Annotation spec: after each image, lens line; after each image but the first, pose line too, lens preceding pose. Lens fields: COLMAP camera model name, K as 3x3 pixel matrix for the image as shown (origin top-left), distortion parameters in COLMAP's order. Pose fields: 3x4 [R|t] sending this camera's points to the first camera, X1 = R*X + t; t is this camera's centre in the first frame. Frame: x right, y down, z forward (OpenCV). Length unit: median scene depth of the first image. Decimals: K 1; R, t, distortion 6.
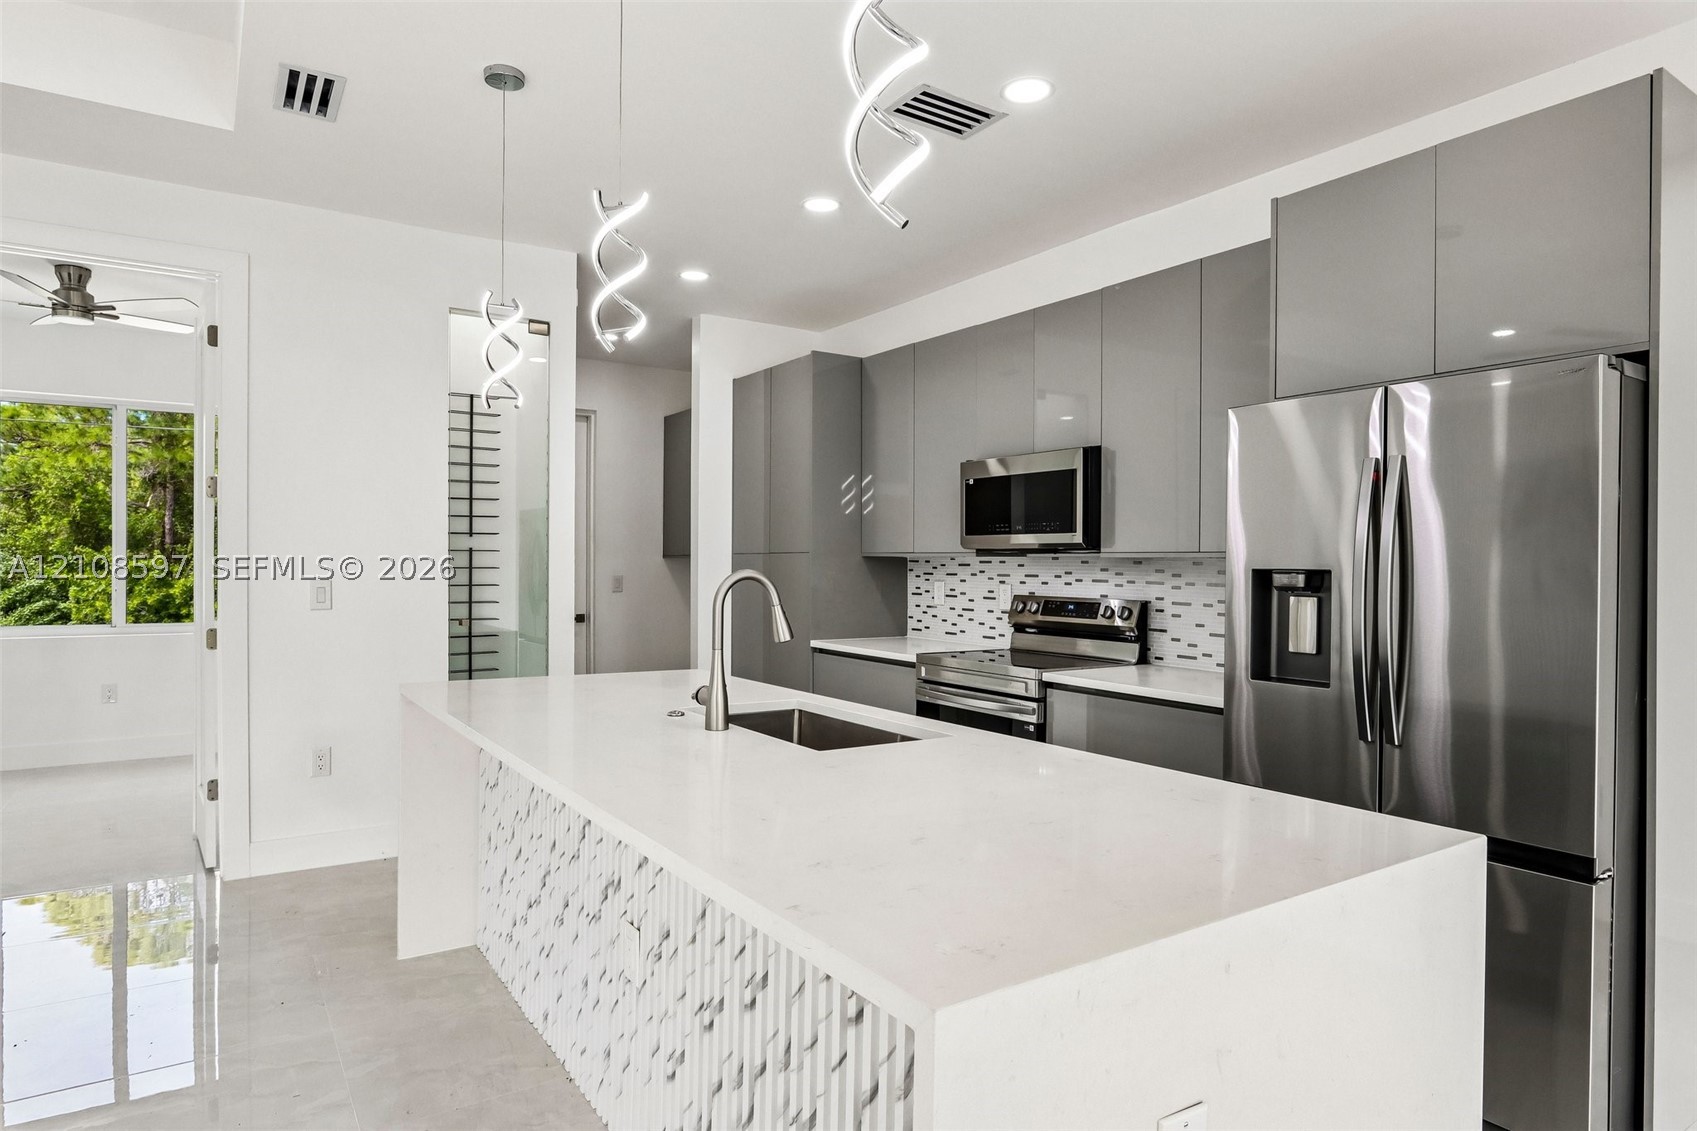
lens RADIAL K [[974.6, 0, 845.4], [0, 974.6, 577.7], [0, 0, 1]] dist [-0.018934, 0.001916]
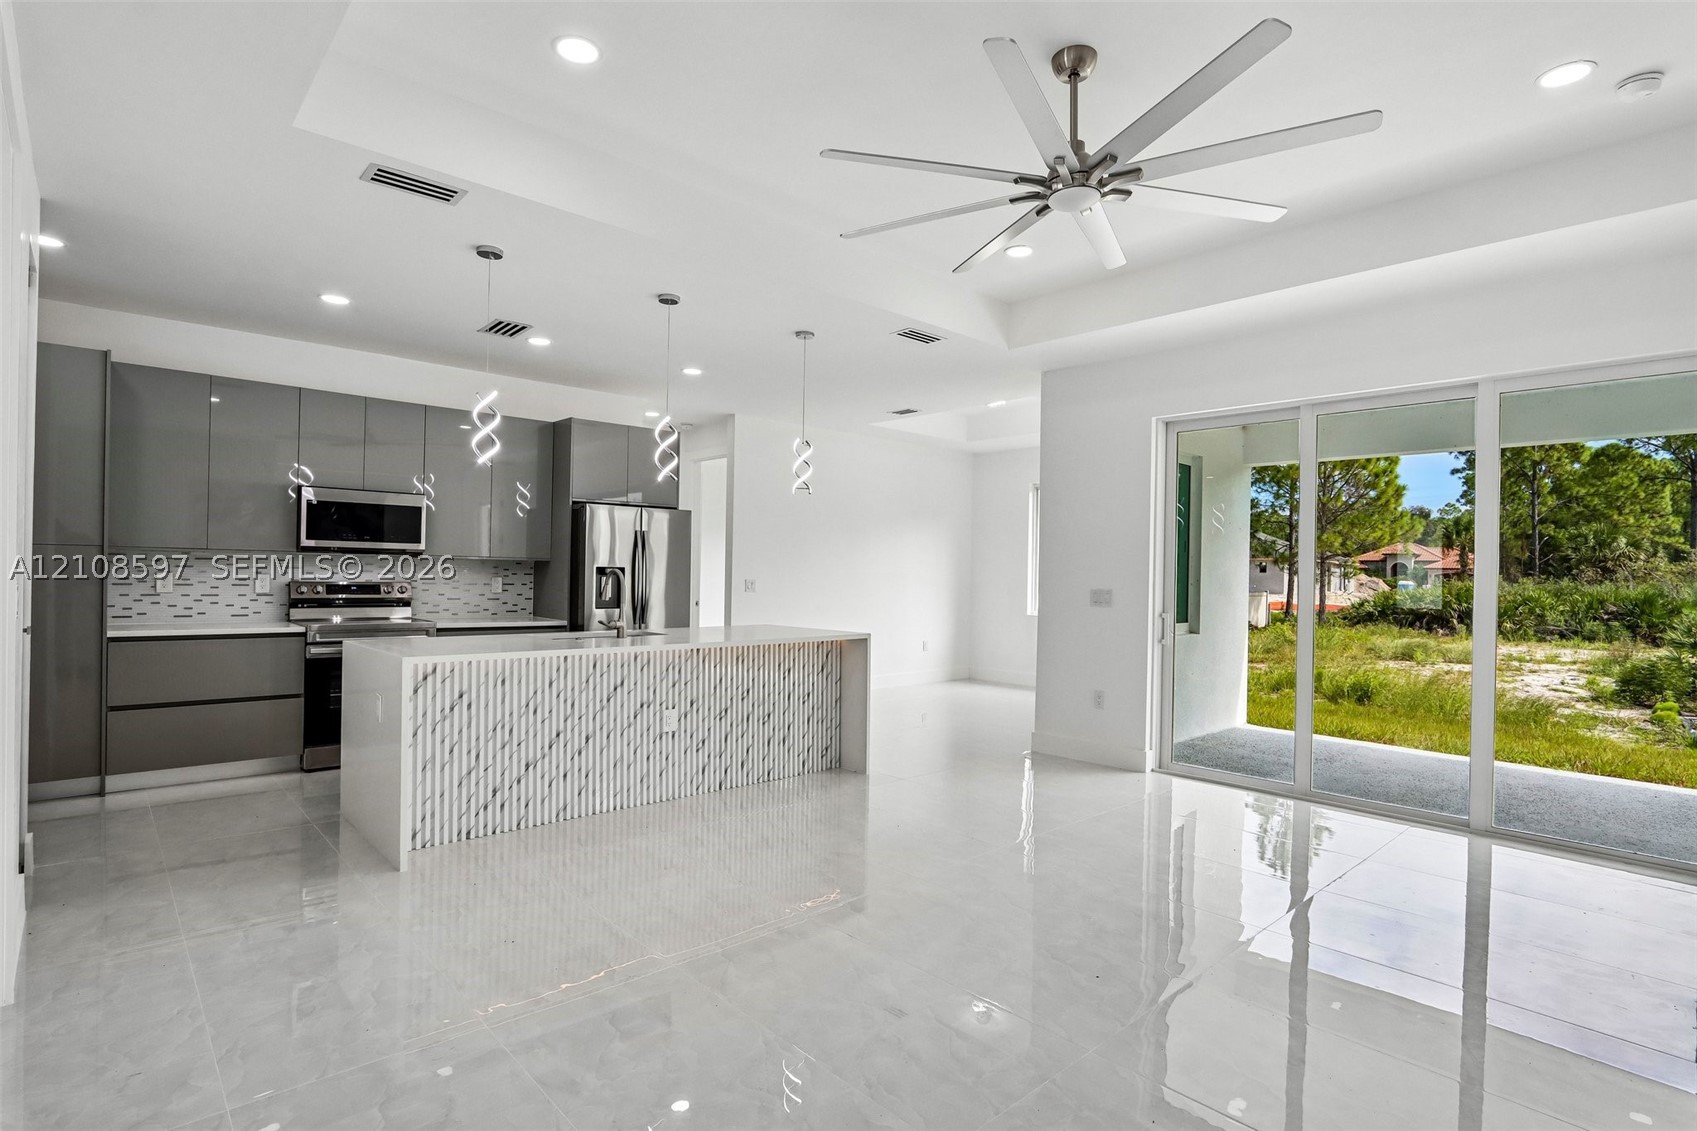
lens RADIAL K [[846.0, 0, 845.7], [0, 846.0, 572.0], [0, 0, 1]] dist [-0.023298, 0.000823]
pose [[-0.155642, -0.011738, 0.987744, -1.230485], [-0.006451, 0.999920, 0.010867, -0.015269], [-0.987792, -0.004680, -0.155706, 0.442427]]
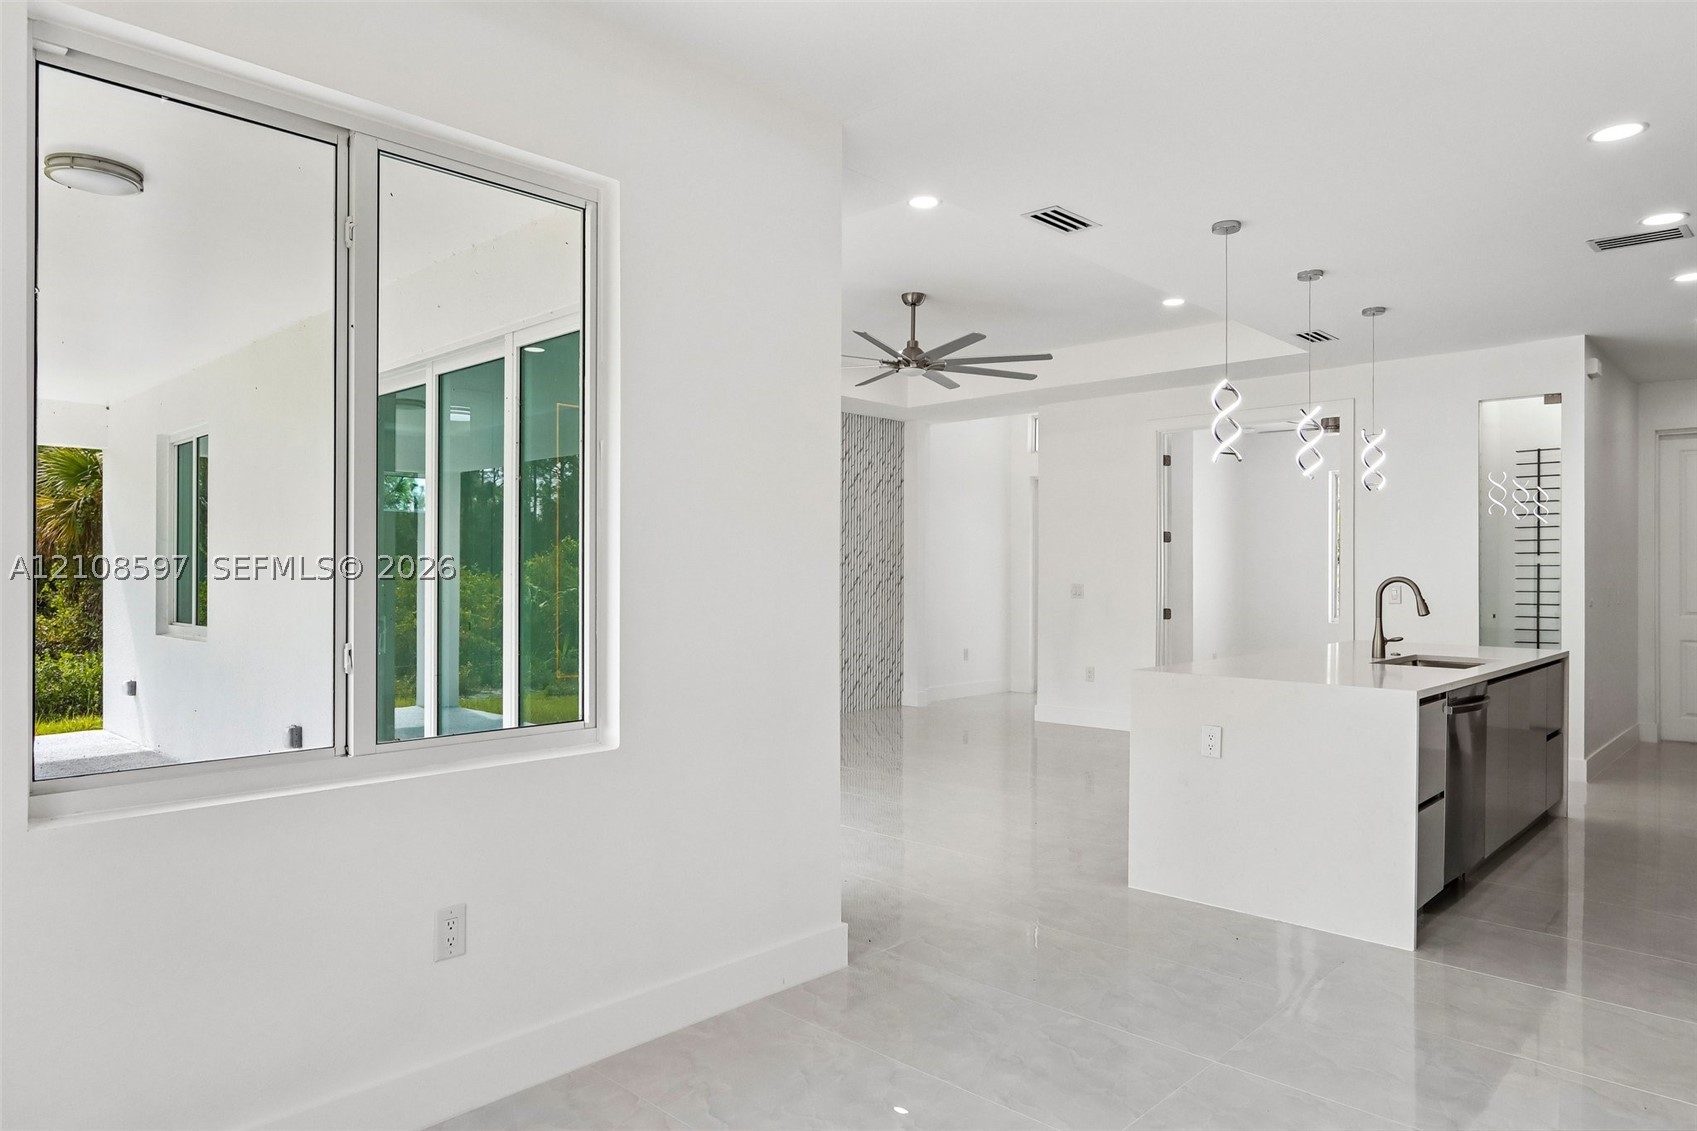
lens RADIAL K [[1085.8, 0, 850.3], [0, 1085.8, 572.6], [0, 0, 1]] dist [-0.013684, -0.000514]
pose [[0.228452, -0.013847, -0.973457, 0.983518], [-0.008001, 0.999838, -0.016100, 0.015102], [0.973522, 0.011466, 0.228305, -0.301754]]
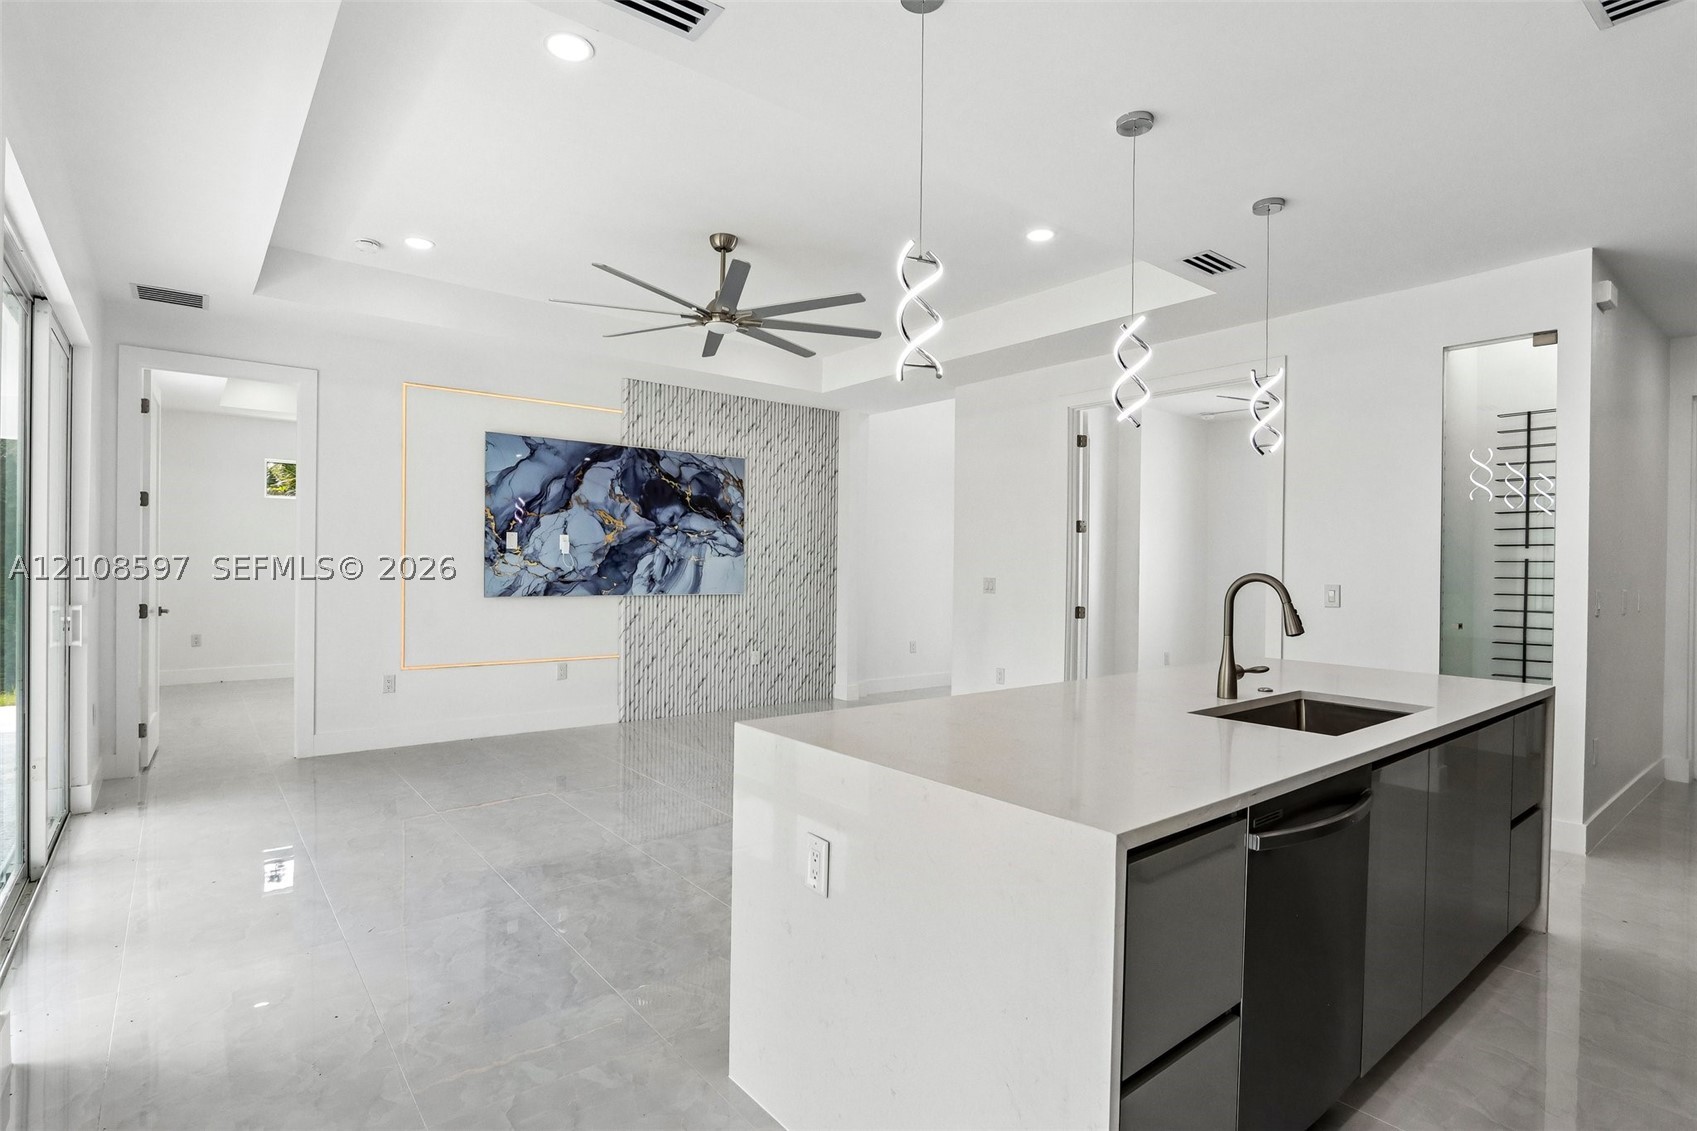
lens RADIAL K [[846.0, 0, 848.7], [0, 846.0, 570.0], [0, 0, 1]] dist [-0.023298, 0.000823]
pose [[0.087001, -0.007535, -0.996180, 0.512801], [-0.020117, 0.999754, -0.009319, 0.004611], [0.996005, 0.020851, 0.086828, 0.234858]]
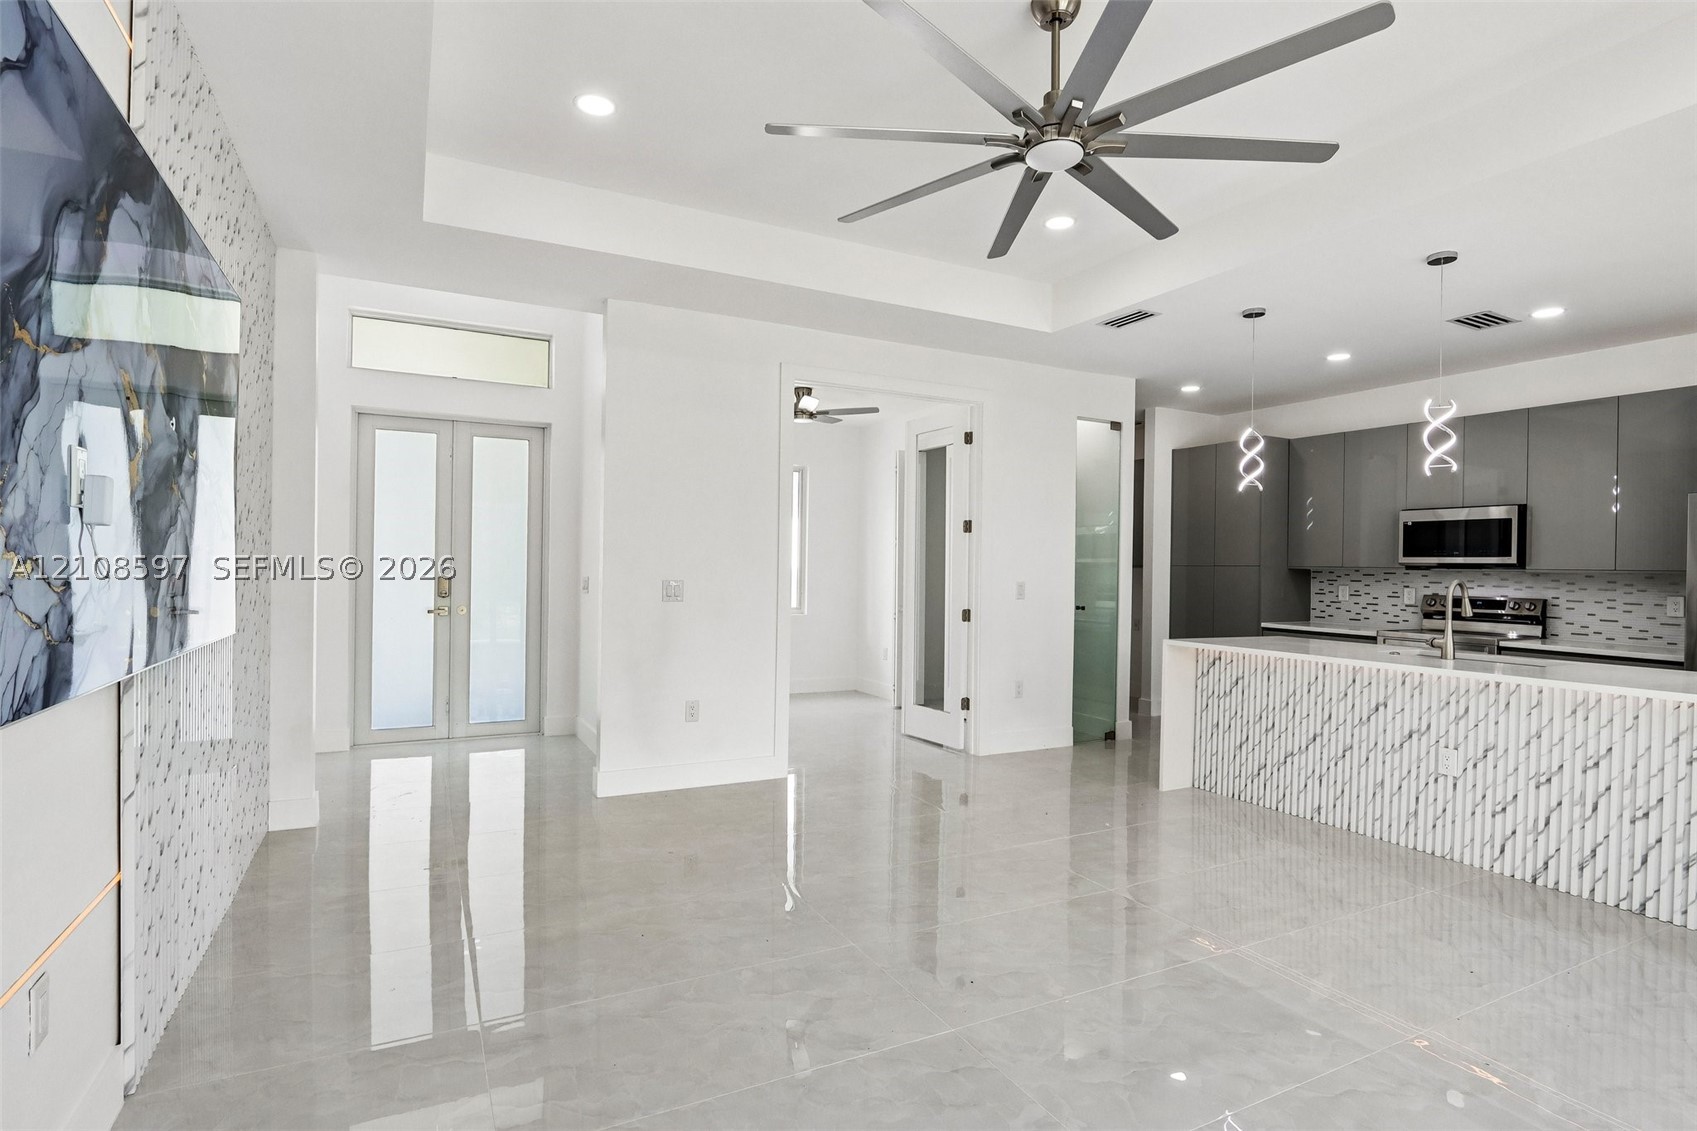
lens RADIAL K [[846.0, 0, 828.3], [0, 846.0, 577.9], [0, 0, 1]] dist [-0.023298, 0.000823]
pose [[0.992676, 0.007691, -0.120565, -0.667302], [-0.007688, 0.999970, 0.000492, -0.002955], [0.120565, 0.000439, 0.992705, -0.481671]]
